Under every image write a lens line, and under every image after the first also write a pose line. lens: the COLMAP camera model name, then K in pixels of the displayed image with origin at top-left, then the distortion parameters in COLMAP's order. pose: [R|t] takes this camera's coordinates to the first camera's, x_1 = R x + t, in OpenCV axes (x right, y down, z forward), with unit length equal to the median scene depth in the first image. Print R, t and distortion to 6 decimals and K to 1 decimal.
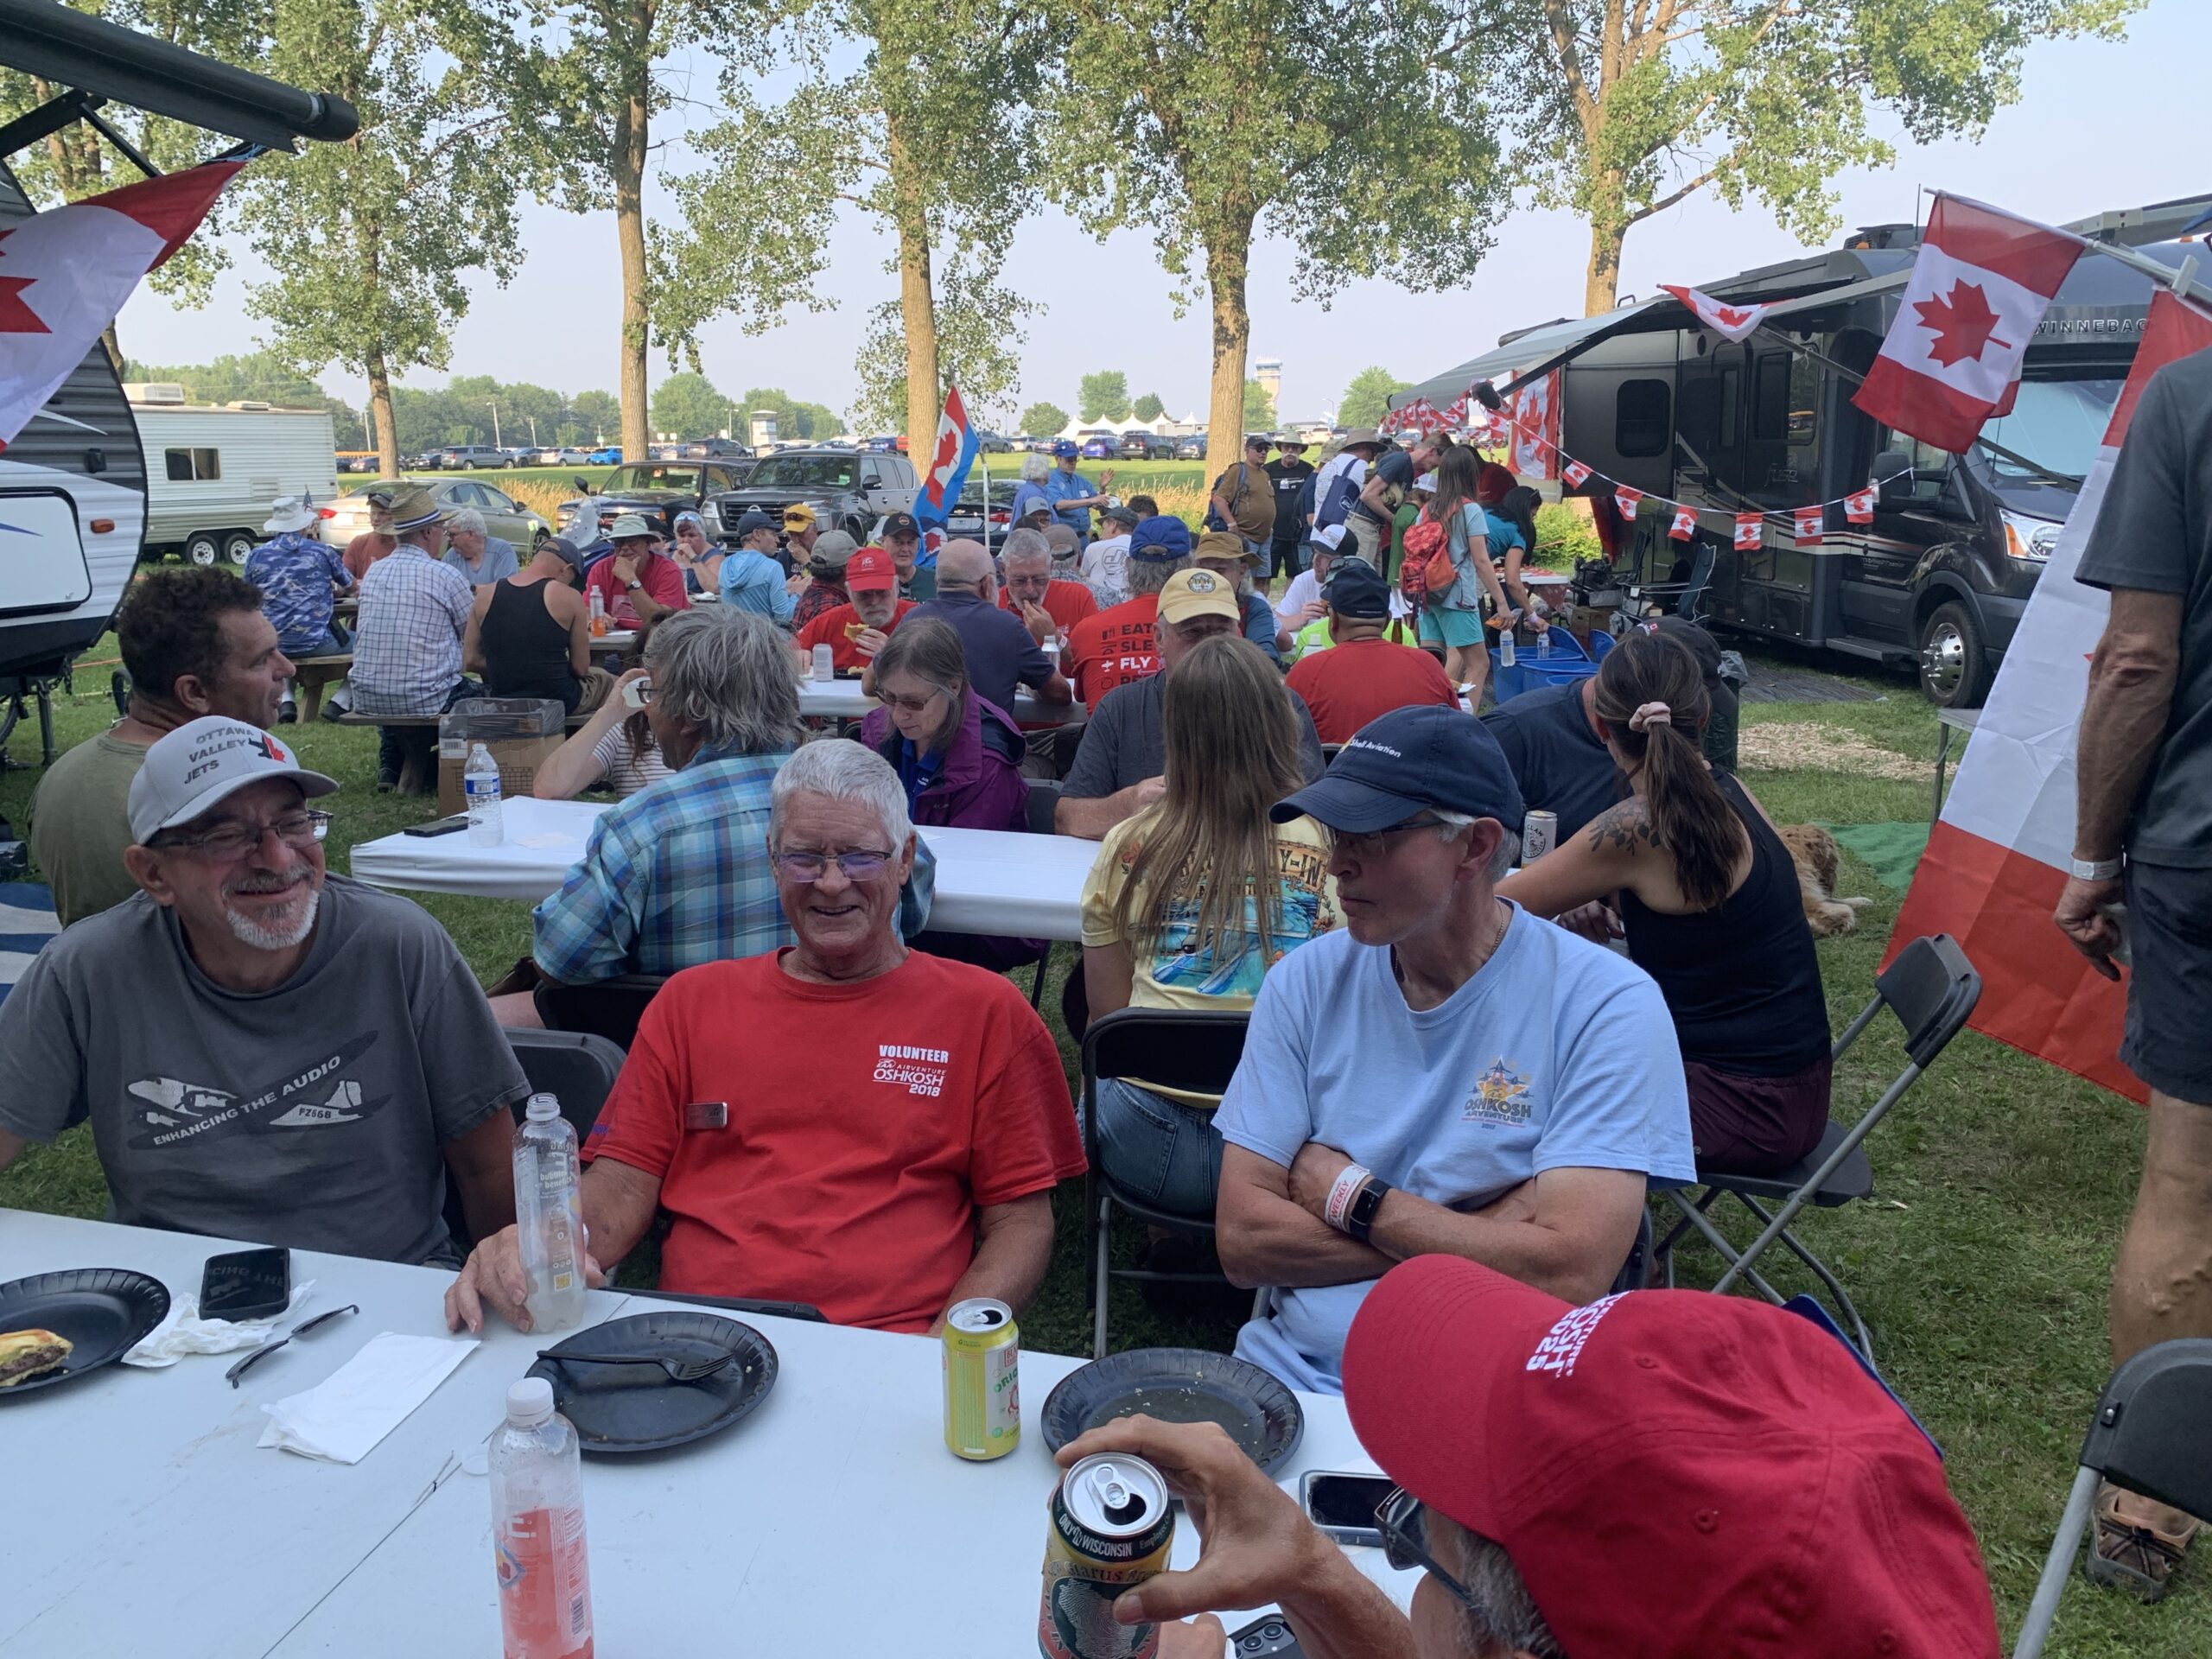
lens RADIAL K [[1706.0, 0, 1107.5], [0, 1706.0, 829.0], [0, 0, 1]] dist [-0.018224, 0.019316]
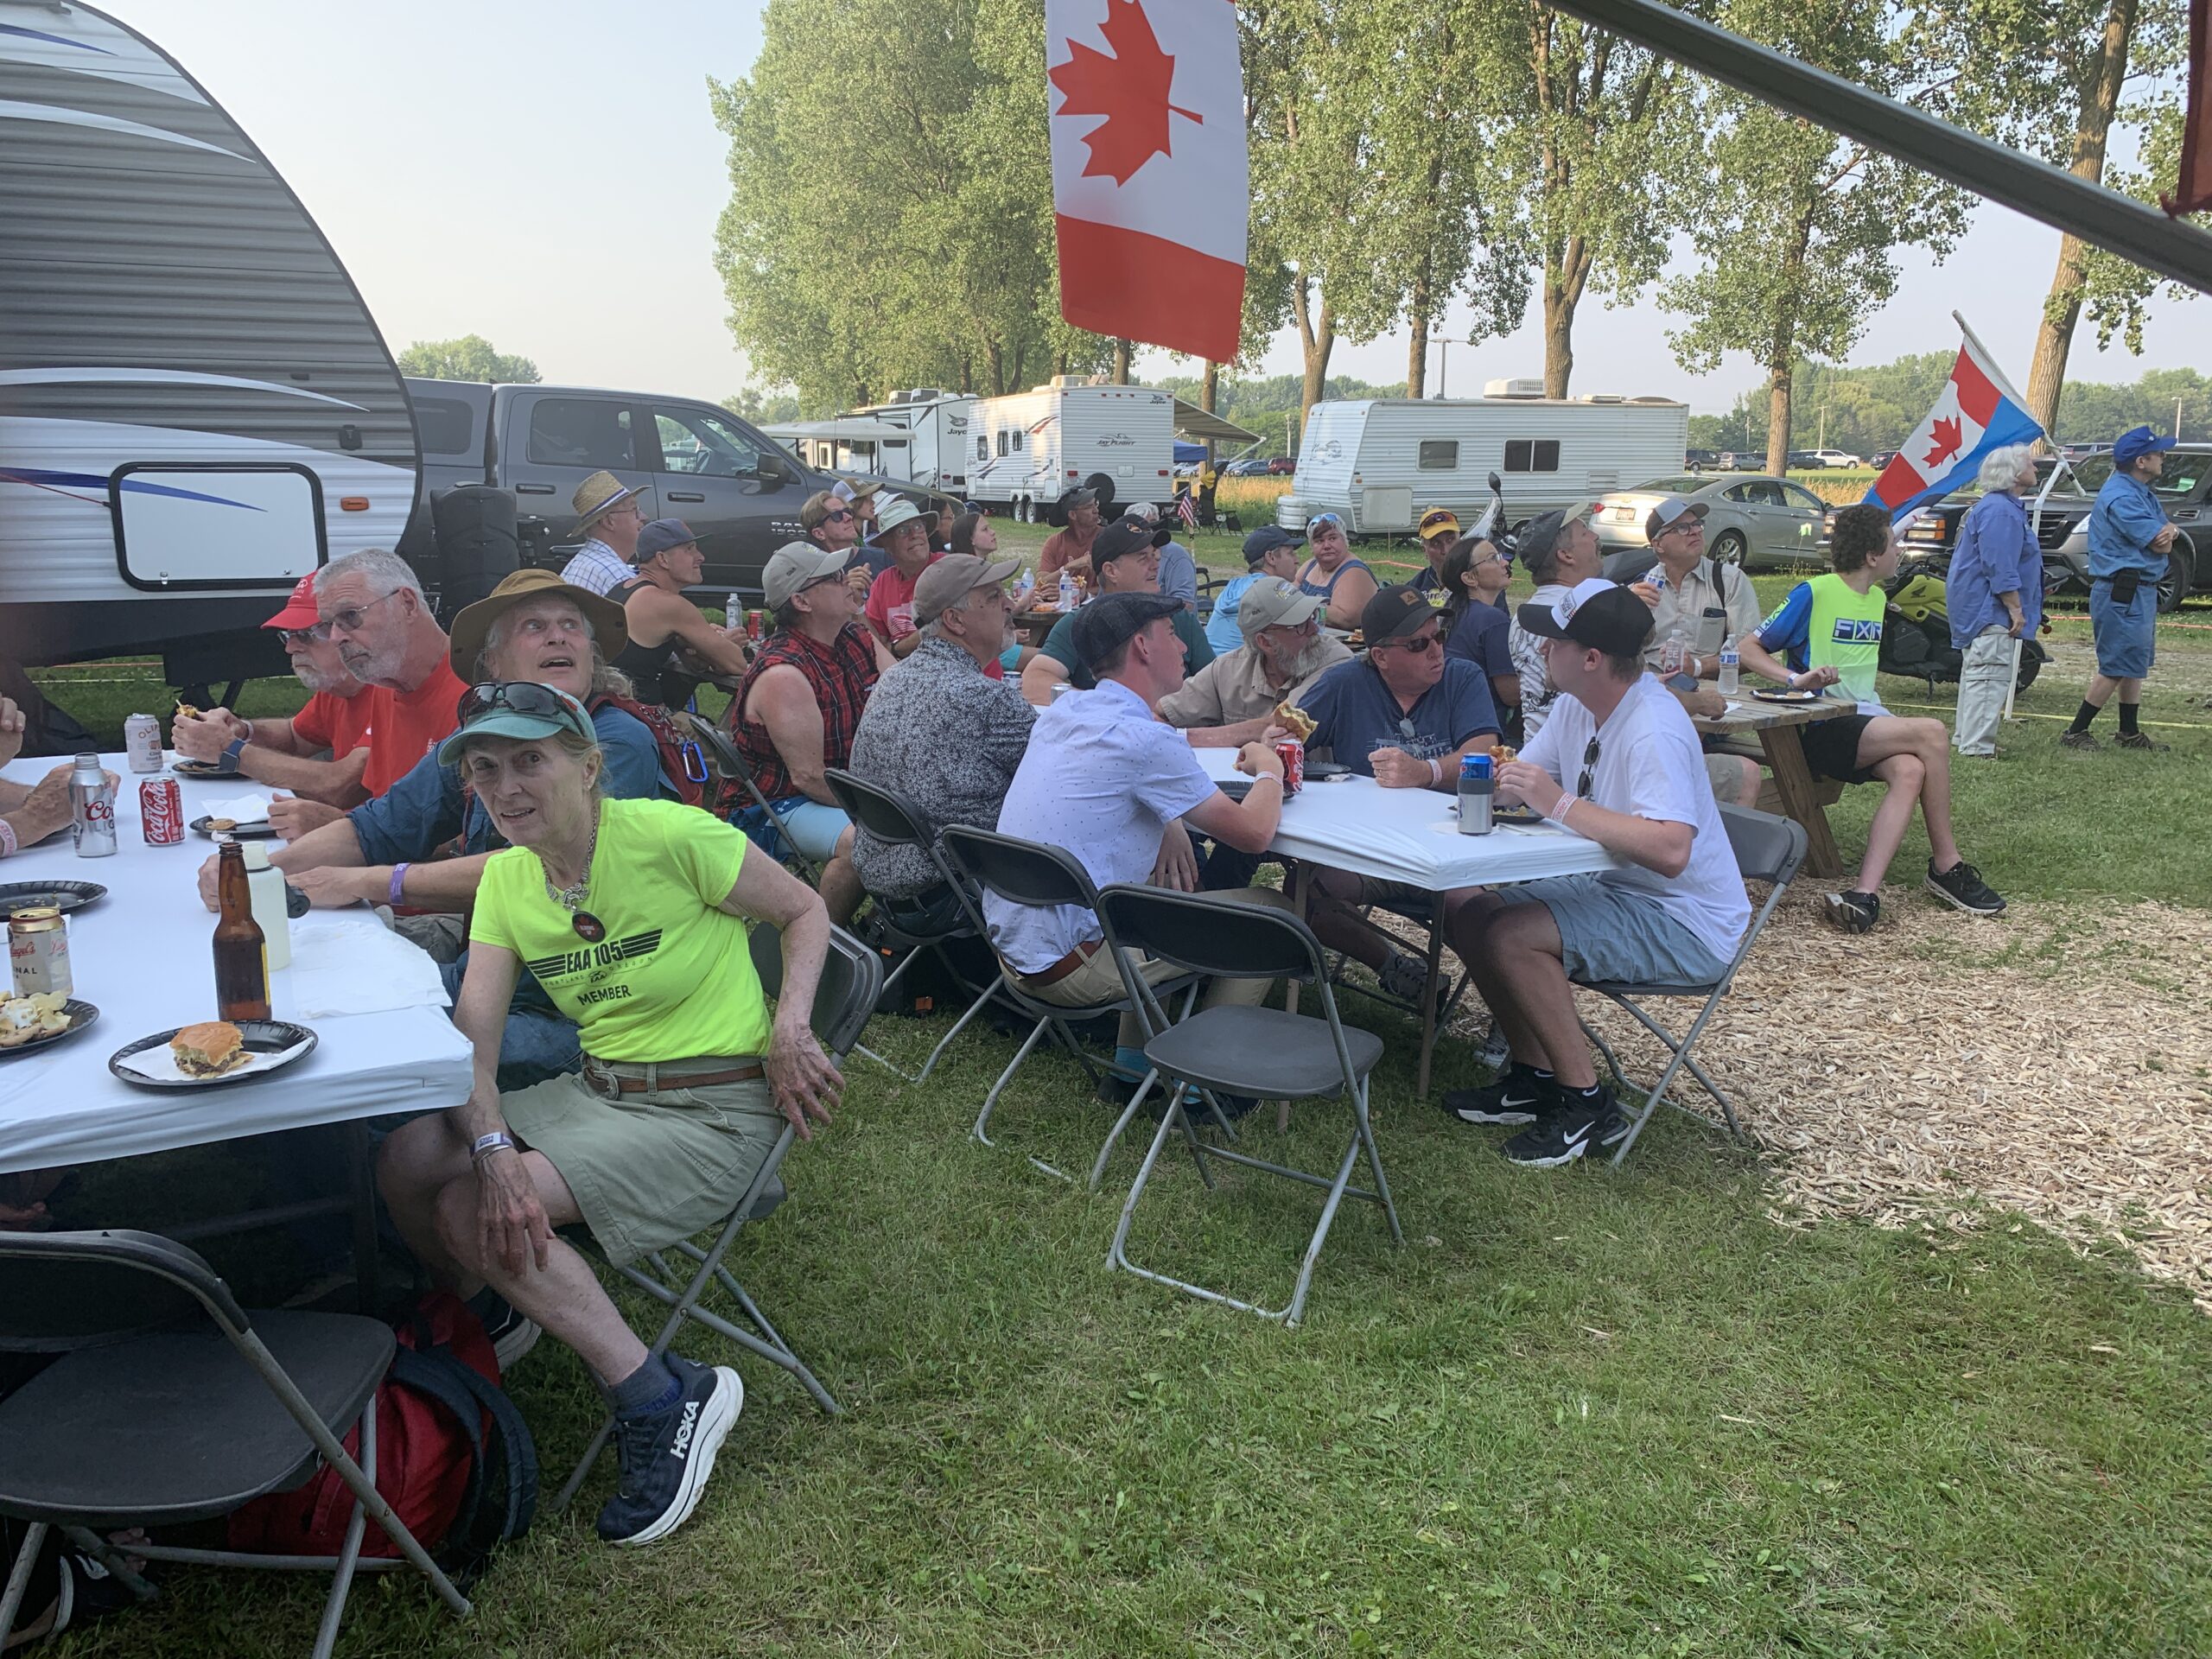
lens RADIAL K [[1706.0, 0, 1105.8], [0, 1706.0, 829.3], [0, 0, 1]] dist [-0.018224, 0.019316]
pose [[0.635056, 0.177009, -0.751912, 0.137953], [-0.176968, 0.980842, 0.081437, -0.044807], [0.751922, 0.081347, 0.654214, 0.207246]]
